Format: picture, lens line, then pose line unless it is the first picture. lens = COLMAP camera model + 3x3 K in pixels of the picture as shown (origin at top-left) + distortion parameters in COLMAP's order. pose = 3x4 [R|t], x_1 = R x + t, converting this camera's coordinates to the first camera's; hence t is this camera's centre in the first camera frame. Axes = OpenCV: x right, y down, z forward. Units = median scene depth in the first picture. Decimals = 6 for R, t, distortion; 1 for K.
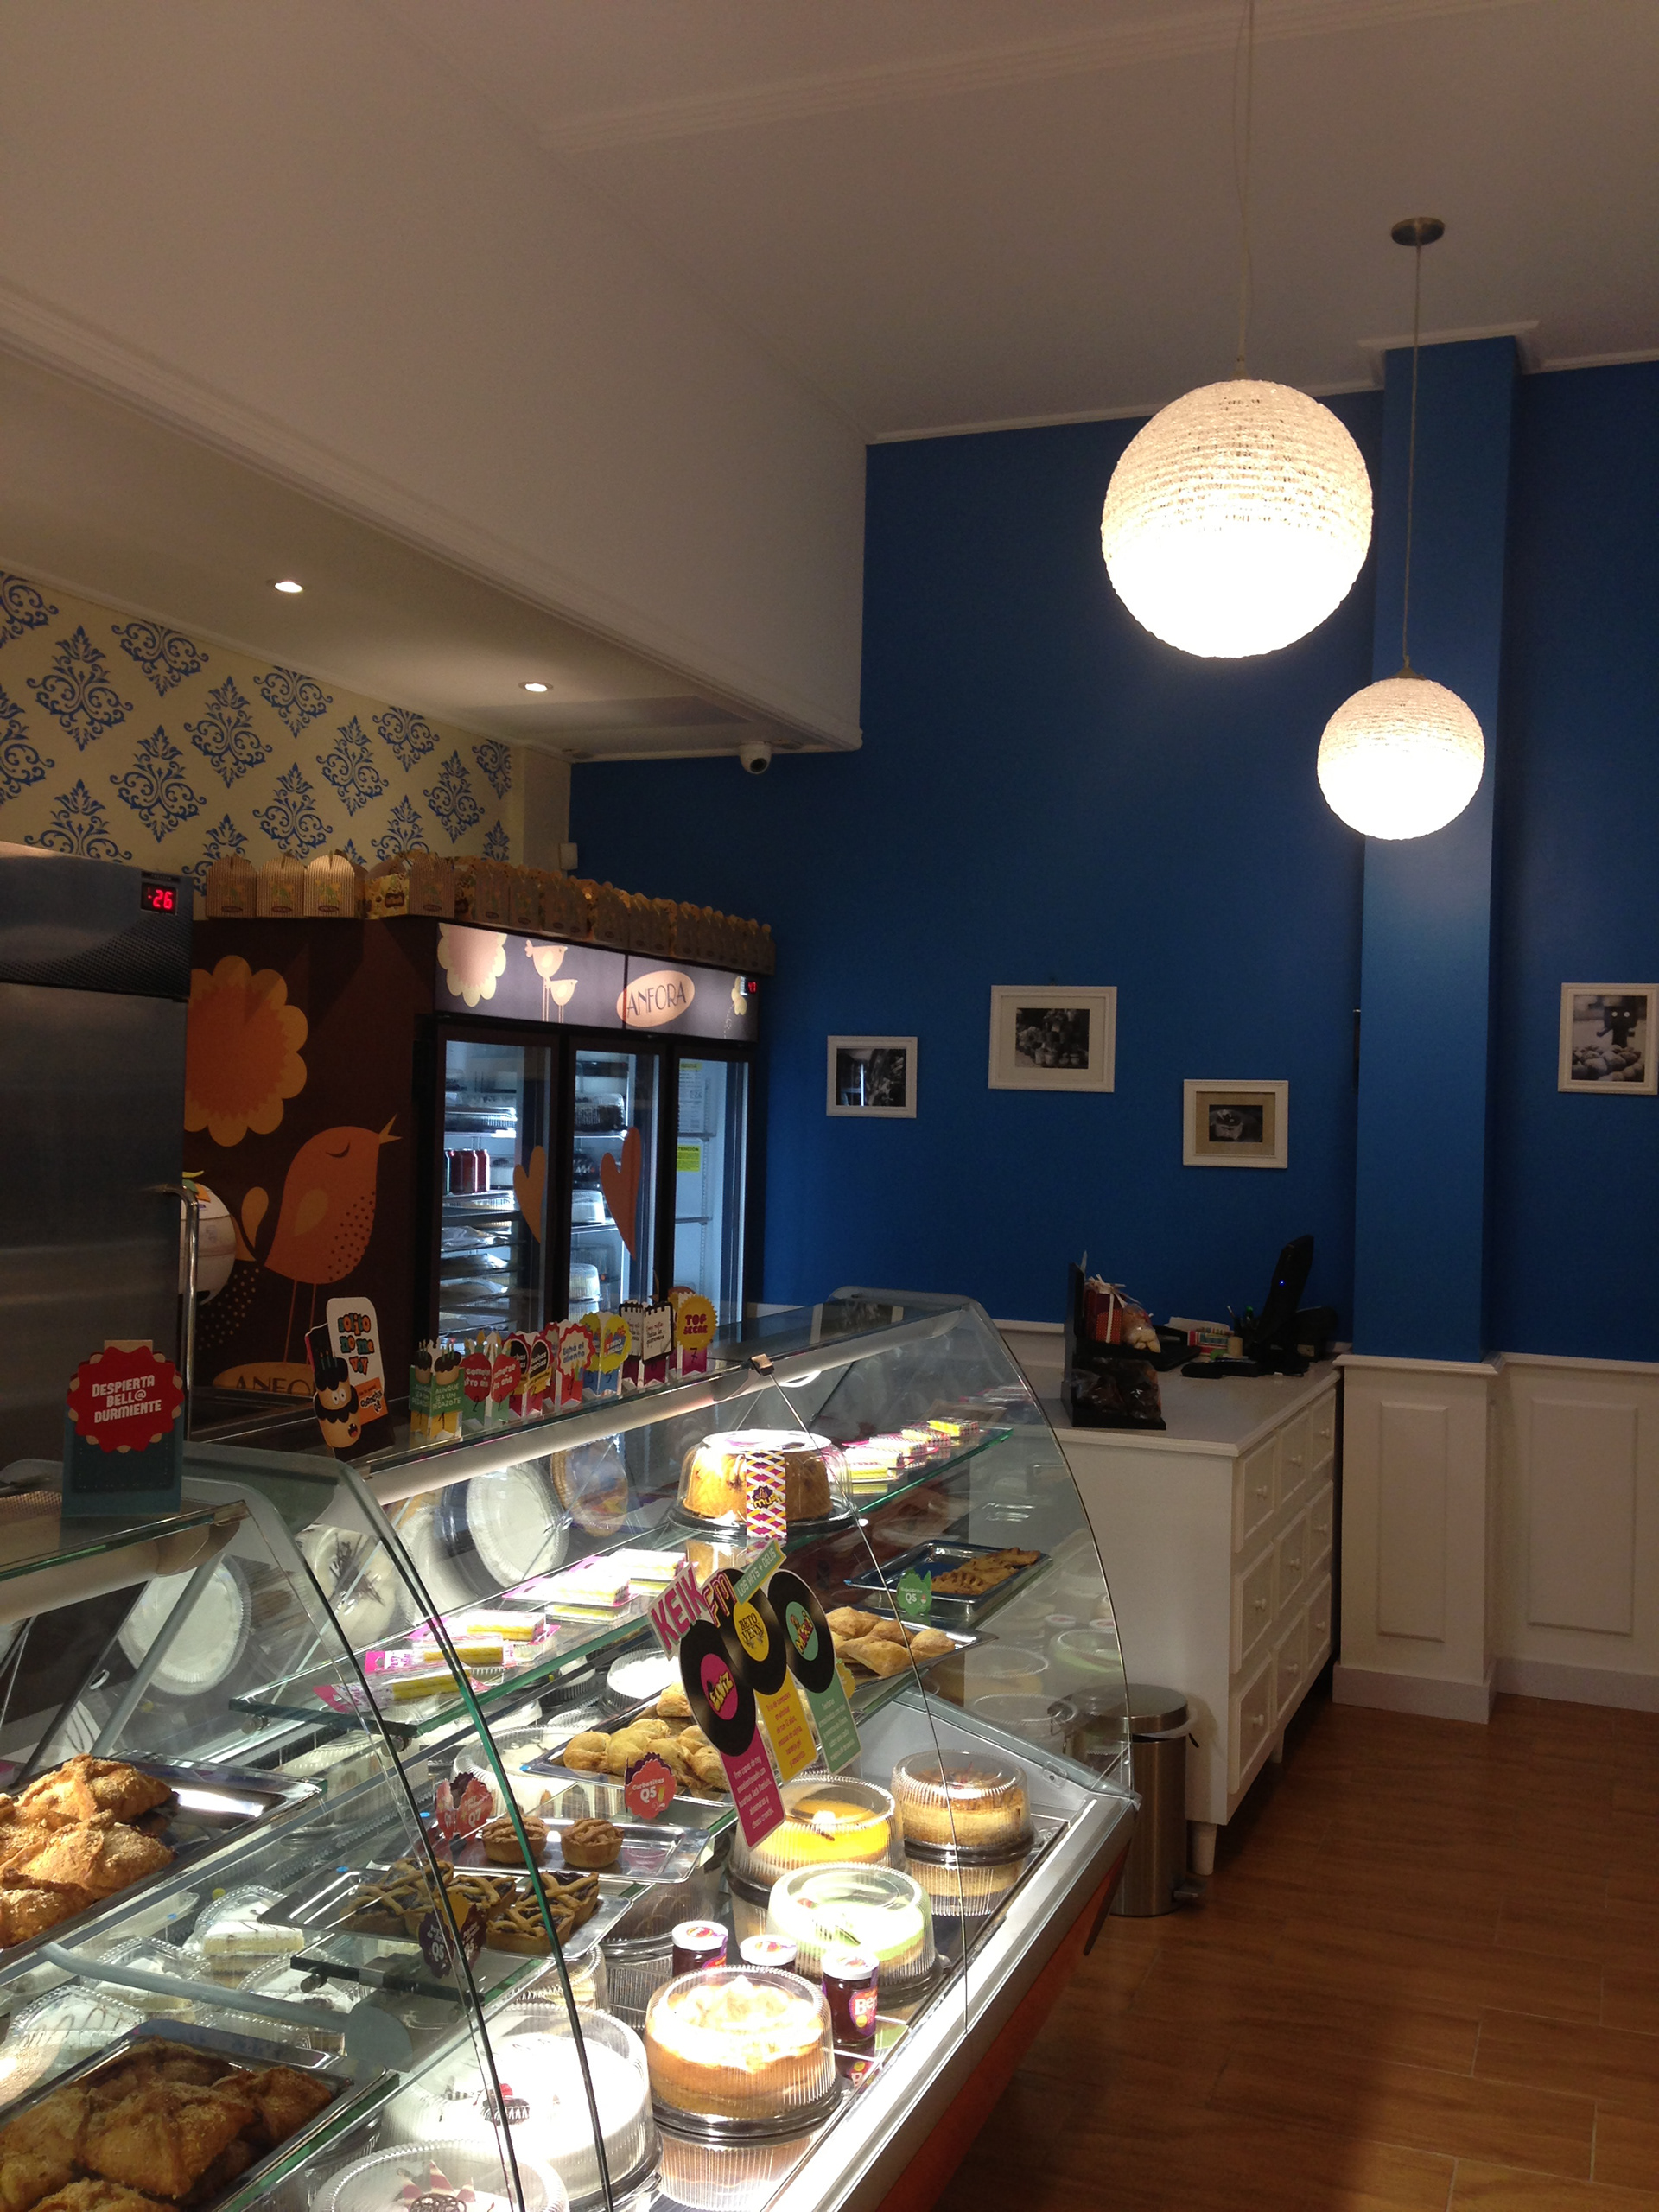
lens RADIAL K [[2023.7, 0, 828.4], [0, 2023.7, 1101.2], [0, 0, 1]] dist [0.141066, -0.236716]
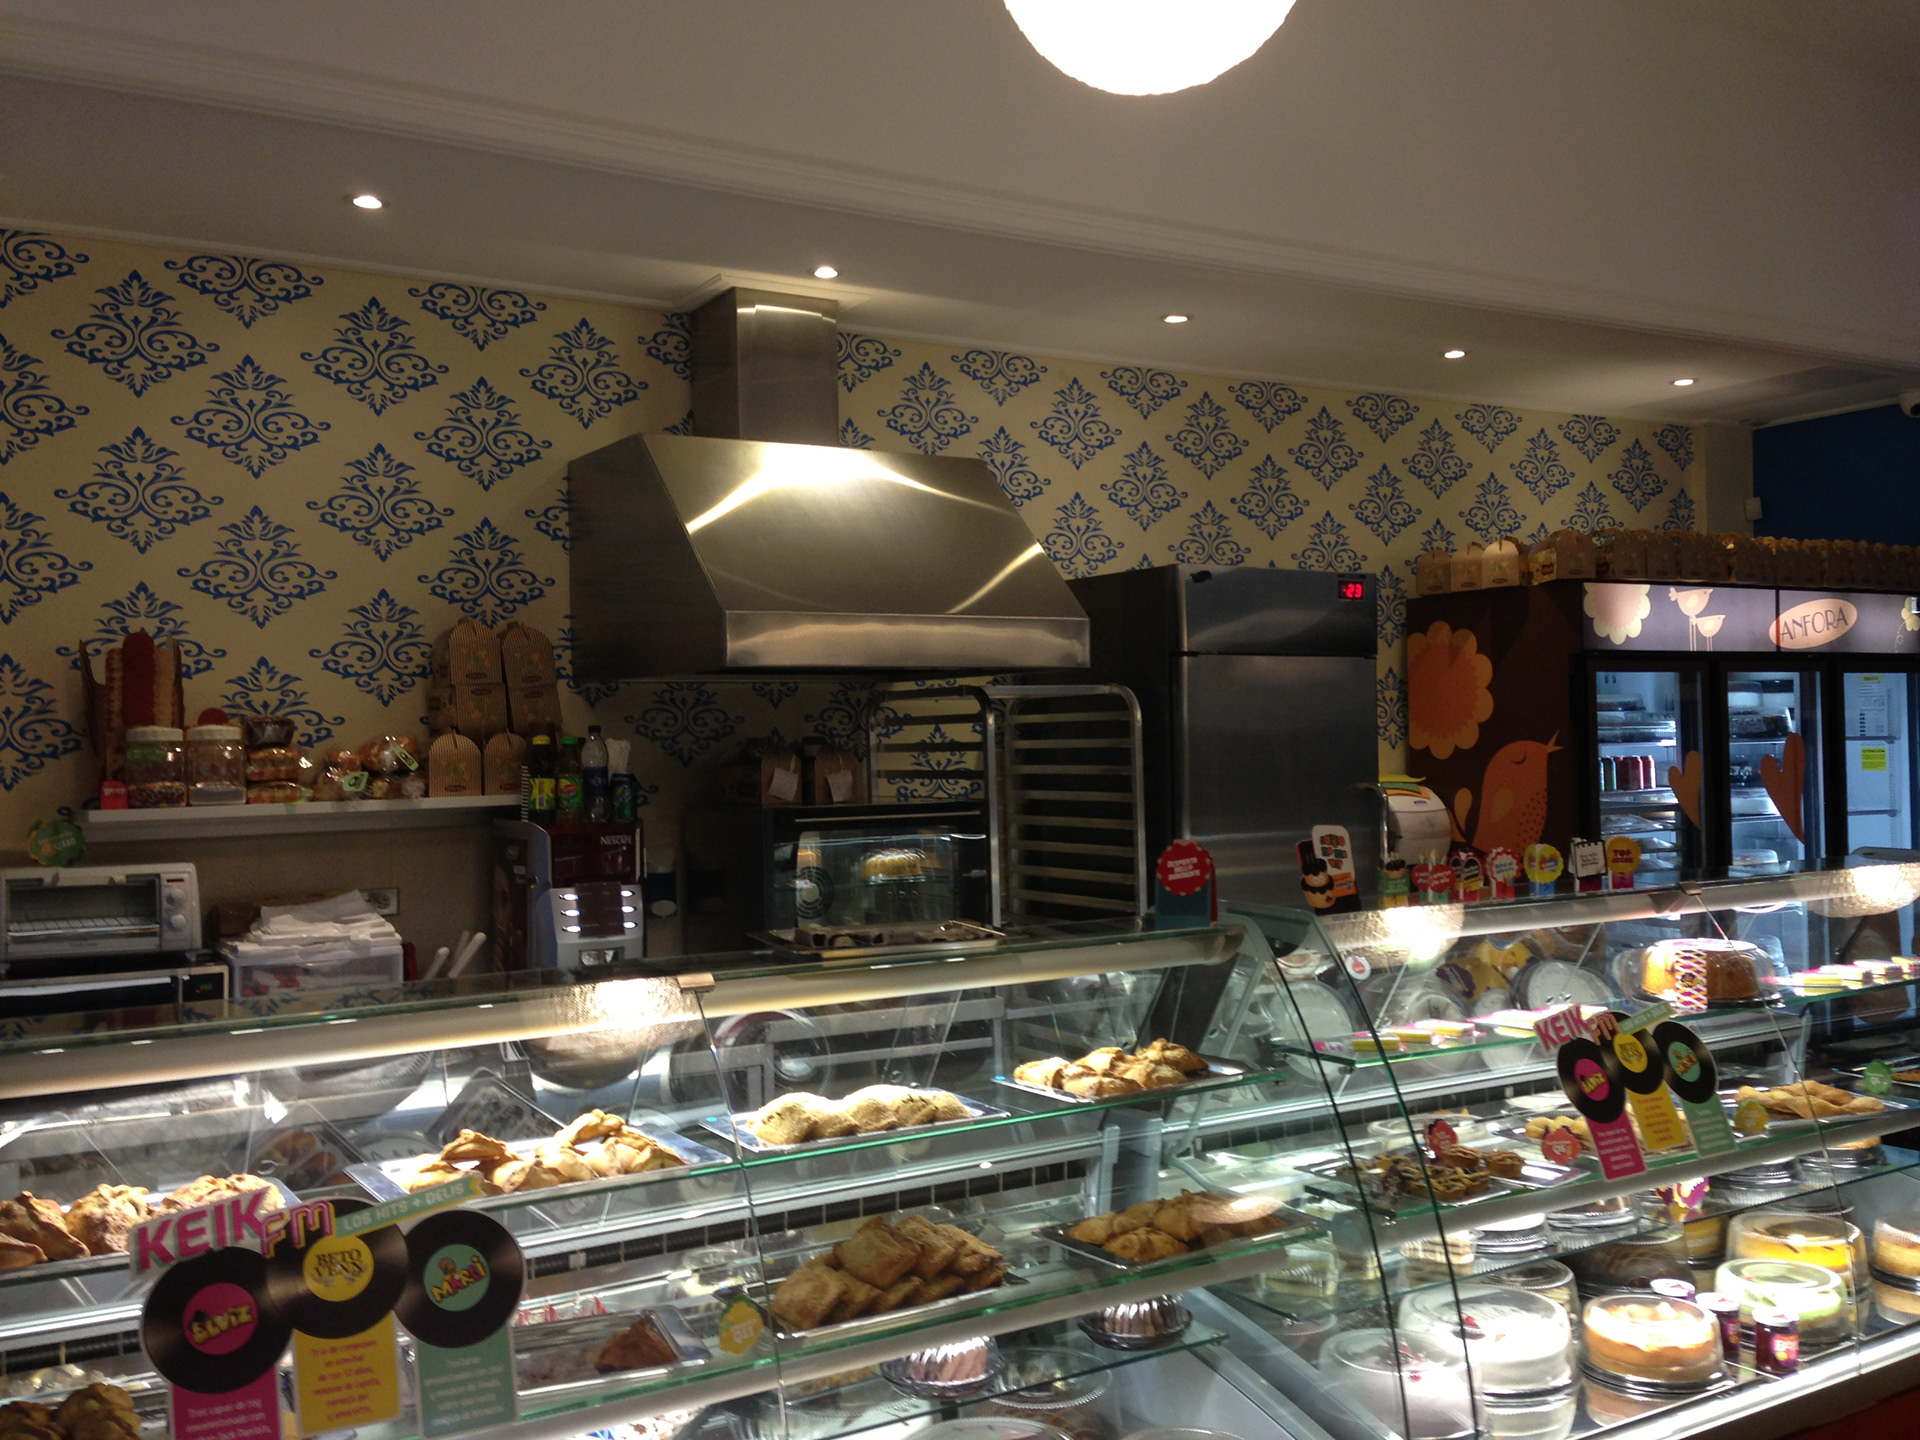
lens RADIAL K [[1756.6, 0, 960.0], [0, 1756.6, 720.0], [0, 0, 1]] dist [0.141066, -0.236716]
pose [[0.800250, -0.050830, -0.597508, 0.166970], [0.044290, 0.998690, -0.025640, 0.012230], [0.598028, -0.005945, 0.801453, -0.158925]]
